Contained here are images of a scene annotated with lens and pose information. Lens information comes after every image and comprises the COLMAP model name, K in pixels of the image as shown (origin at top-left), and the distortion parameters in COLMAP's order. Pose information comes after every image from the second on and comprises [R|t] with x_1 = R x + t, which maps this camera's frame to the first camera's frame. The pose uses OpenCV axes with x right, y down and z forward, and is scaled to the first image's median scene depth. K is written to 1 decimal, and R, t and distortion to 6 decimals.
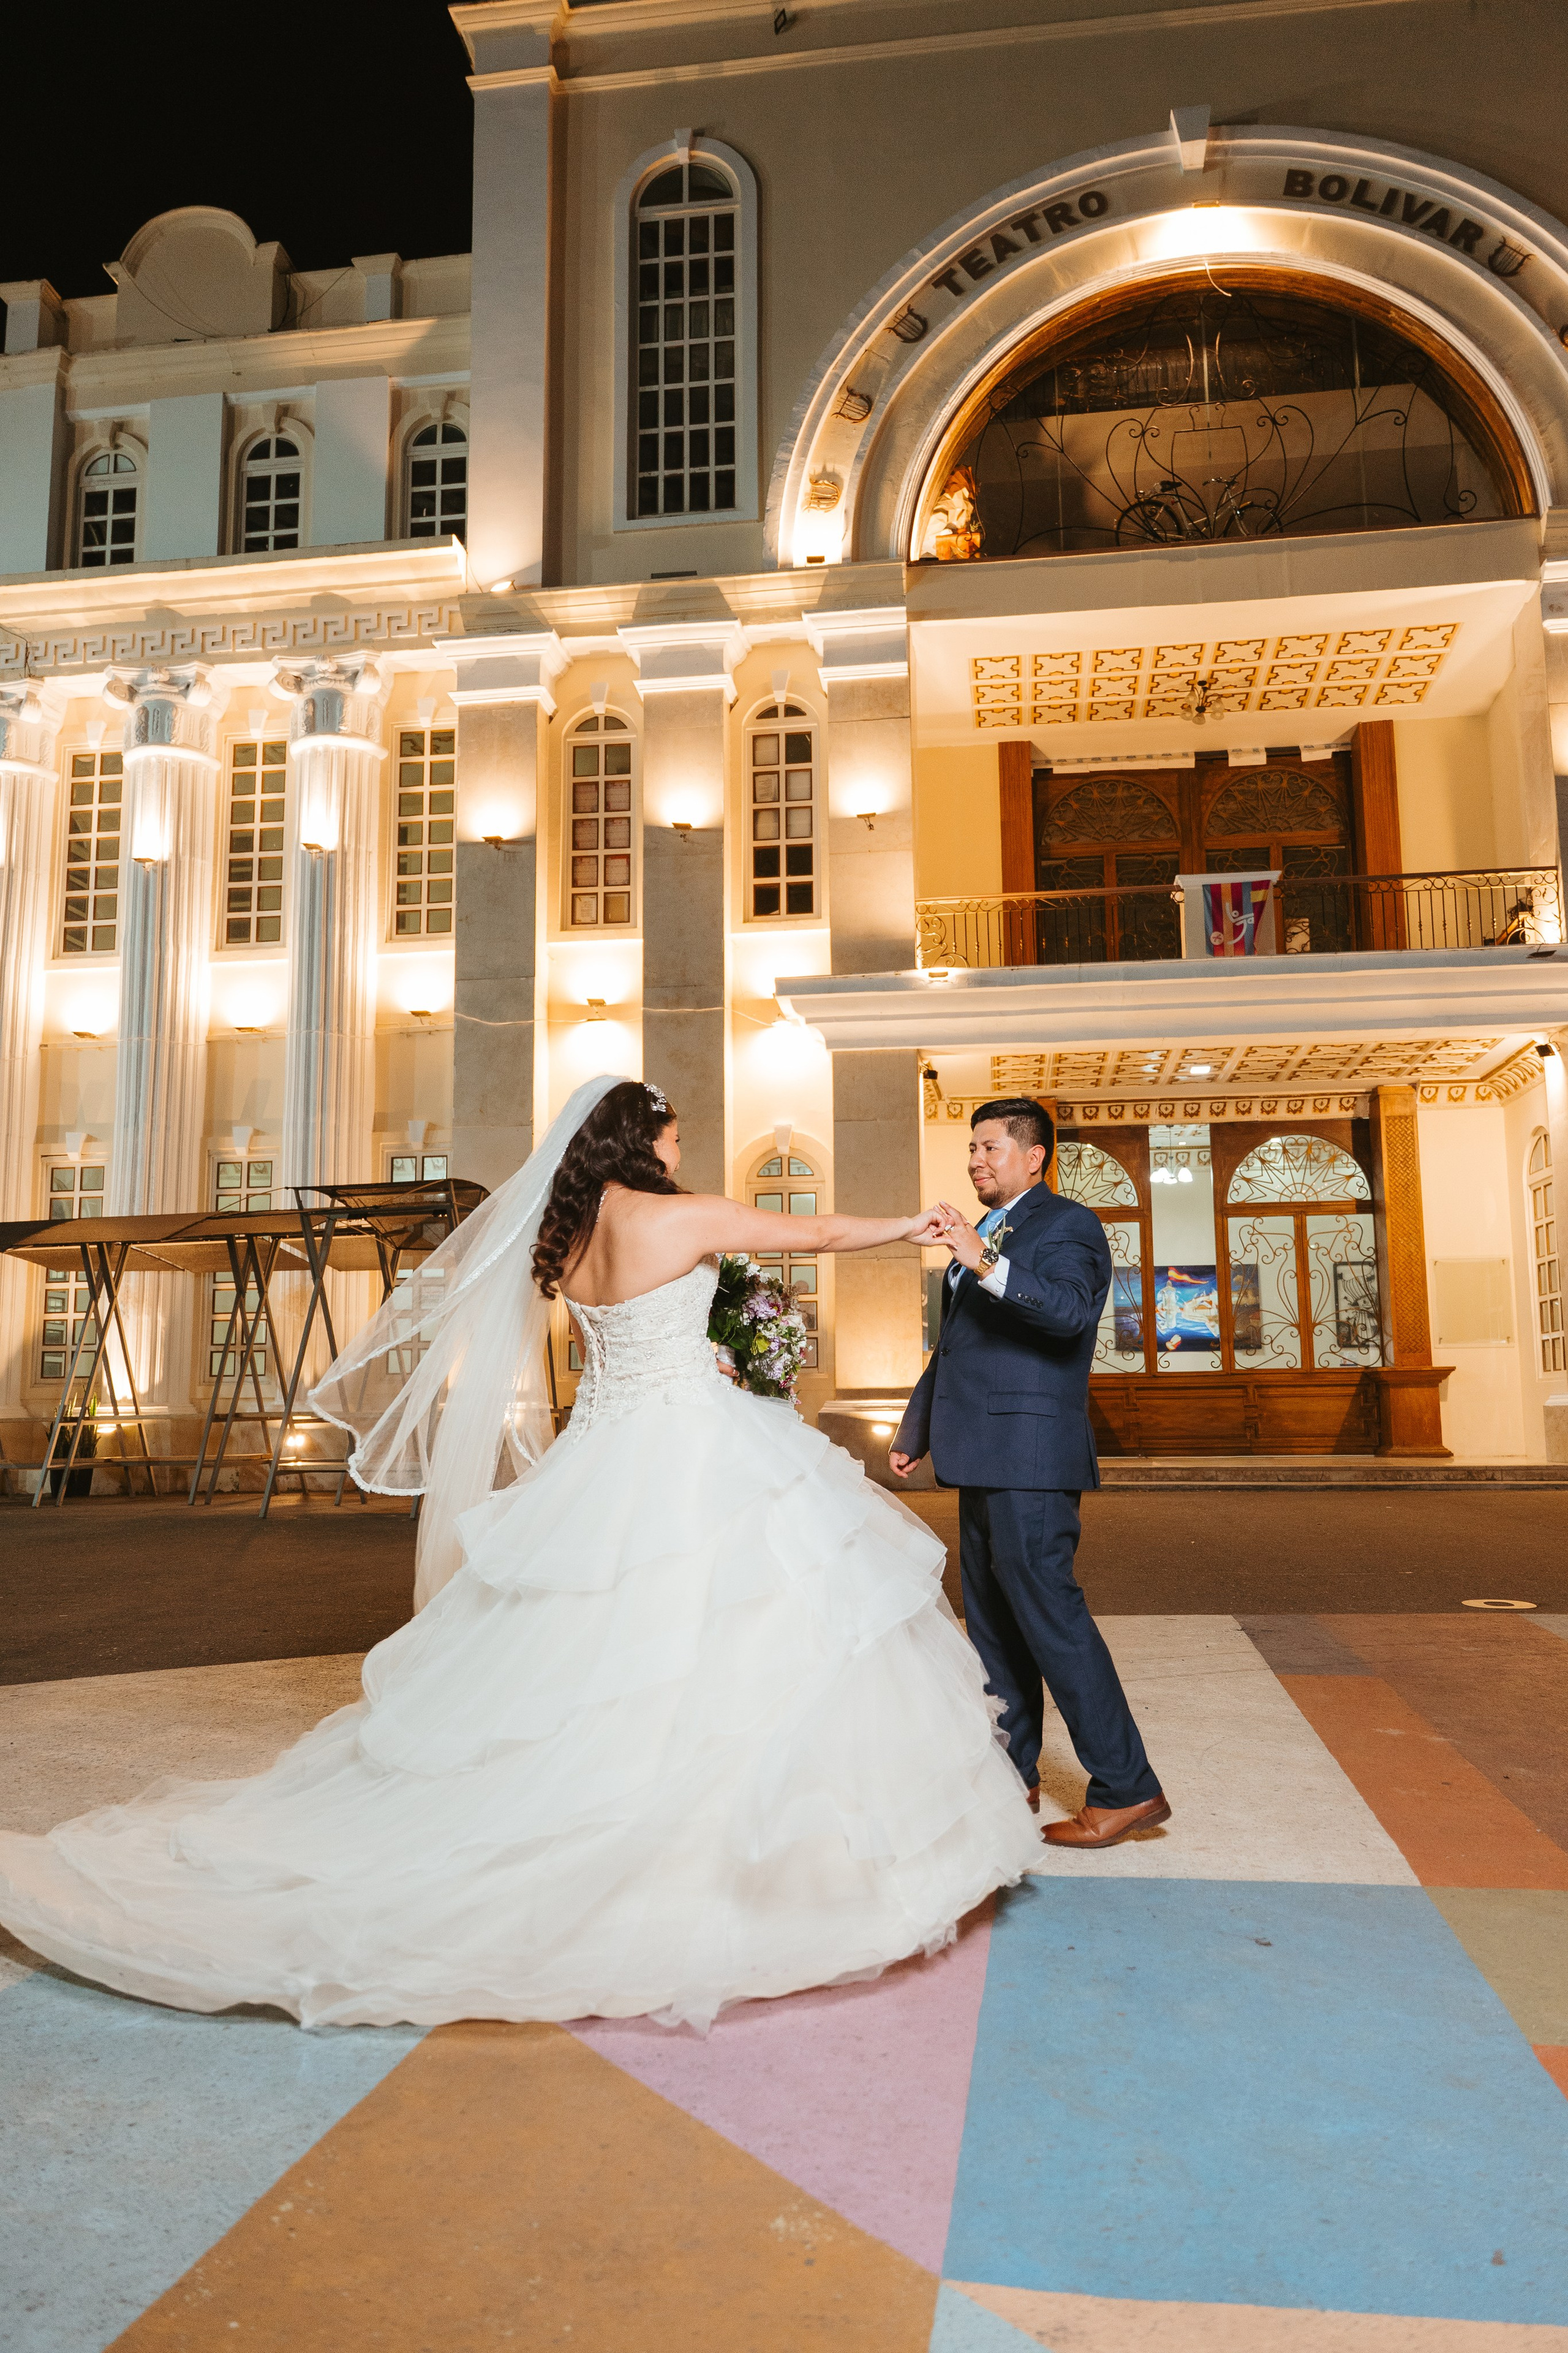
lens RADIAL K [[1636.7, 0, 798.2], [0, 1636.7, 1210.8], [0, 0, 1]] dist [0.000335, -0.004180]
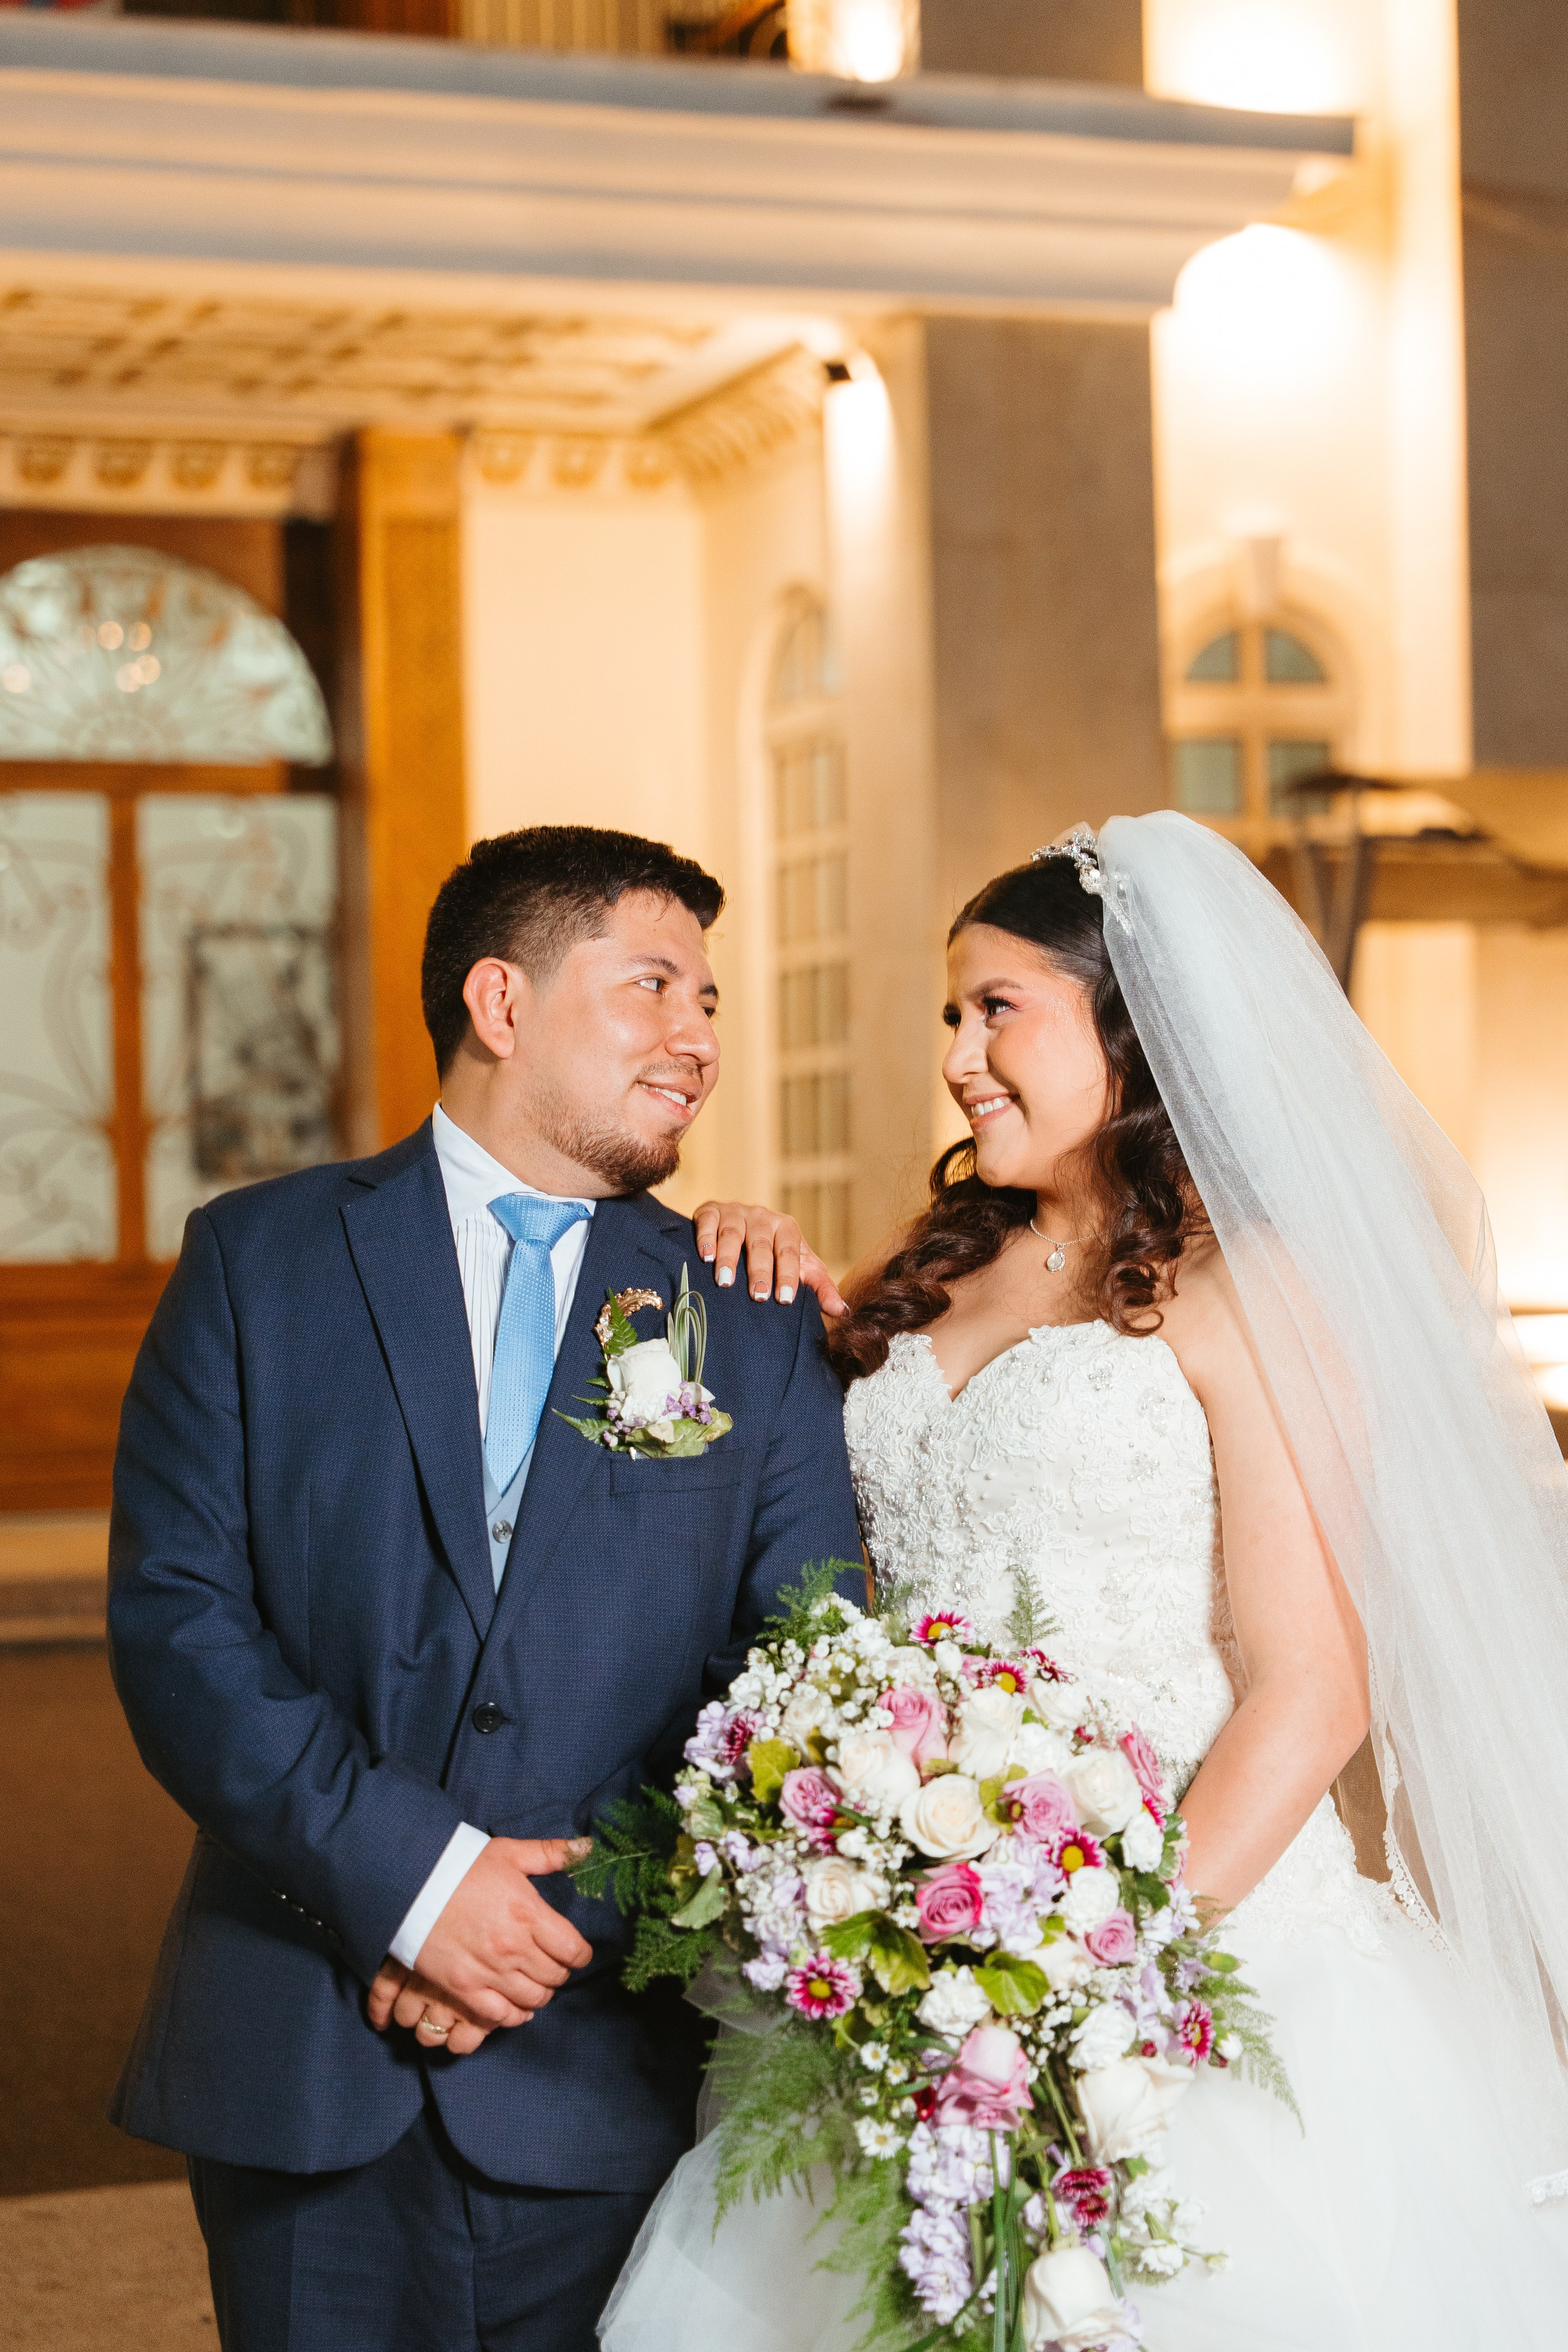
lens RADIAL K [[5047.9, 0, 919.1], [0, 5047.9, 1132.0], [0, 0, 1]] dist [0.018483, 0.000000]
pose [[0.882670, 0.004839, 0.469969, -0.035754], [-0.047200, 0.995804, 0.078394, -0.019708], [-0.467618, -0.091378, 0.879195, 0.019316]]
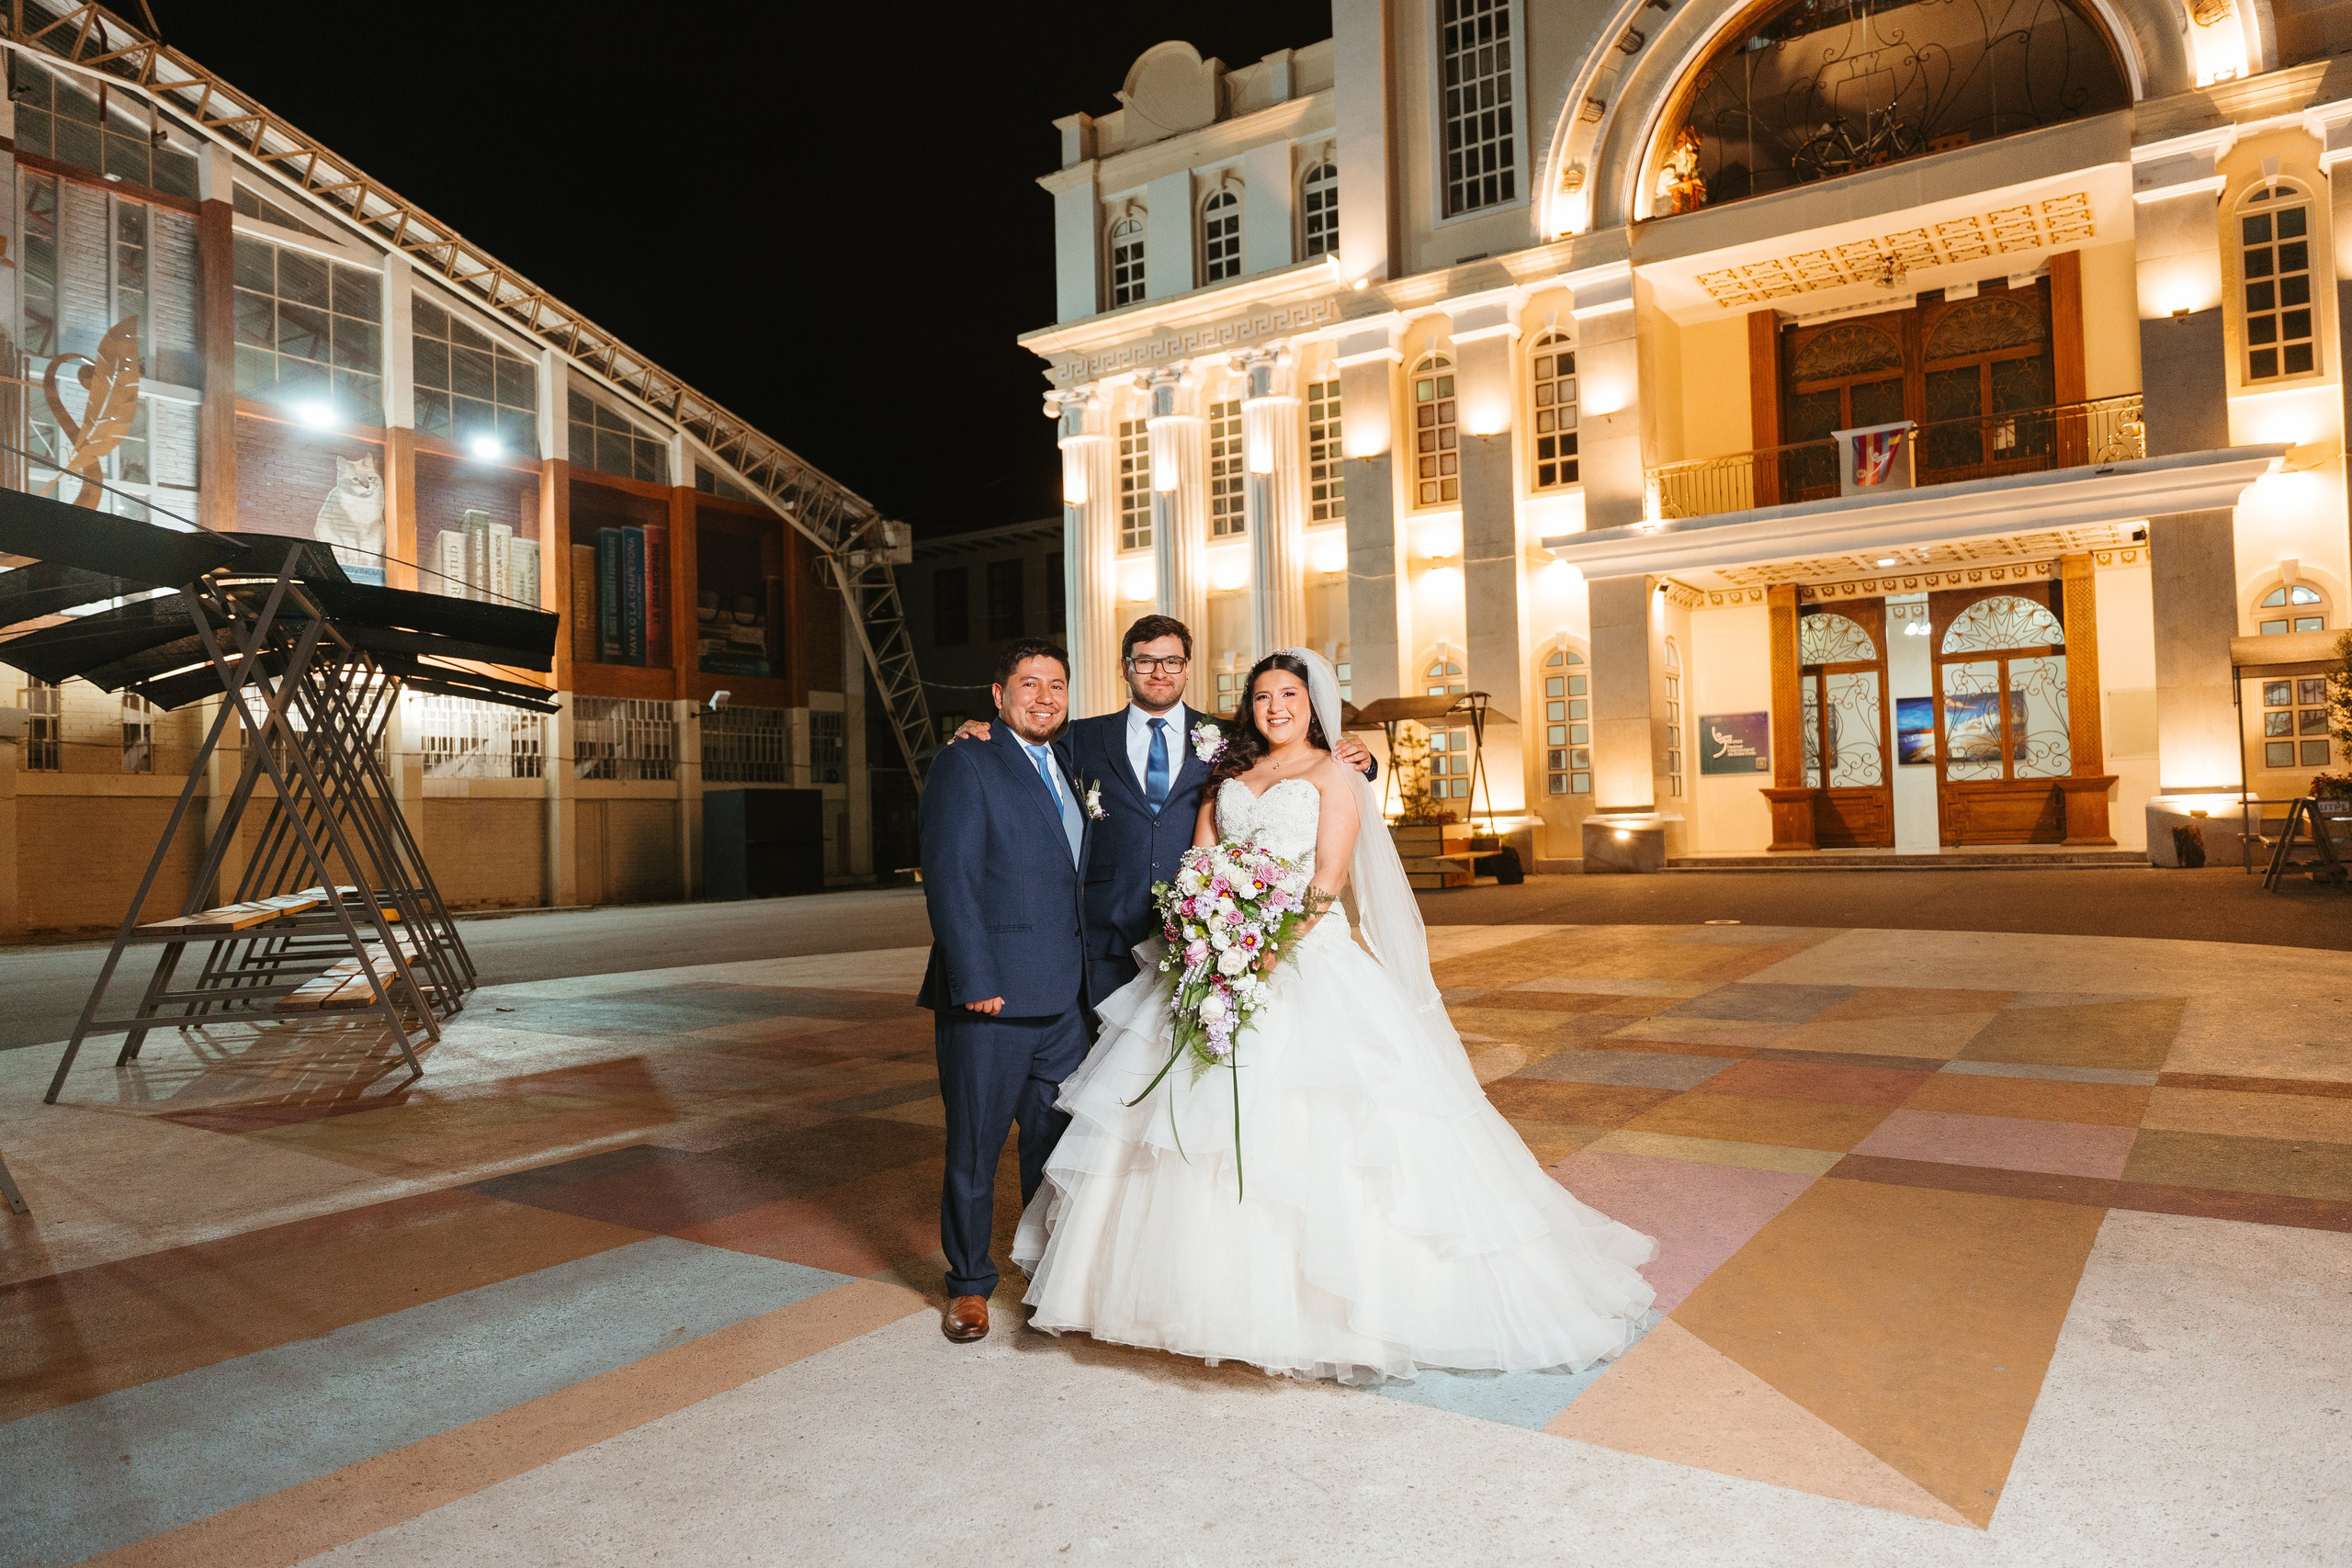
lens RADIAL K [[1552.5, 0, 1195.6], [0, 1552.5, 789.0], [0, 0, 1]] dist [0.008477, -0.011770]
pose [[0.909503, -0.028960, -0.414687, 0.259544], [0.073905, 0.992943, 0.092746, -0.062747], [0.409075, -0.115000, 0.905225, -0.411149]]
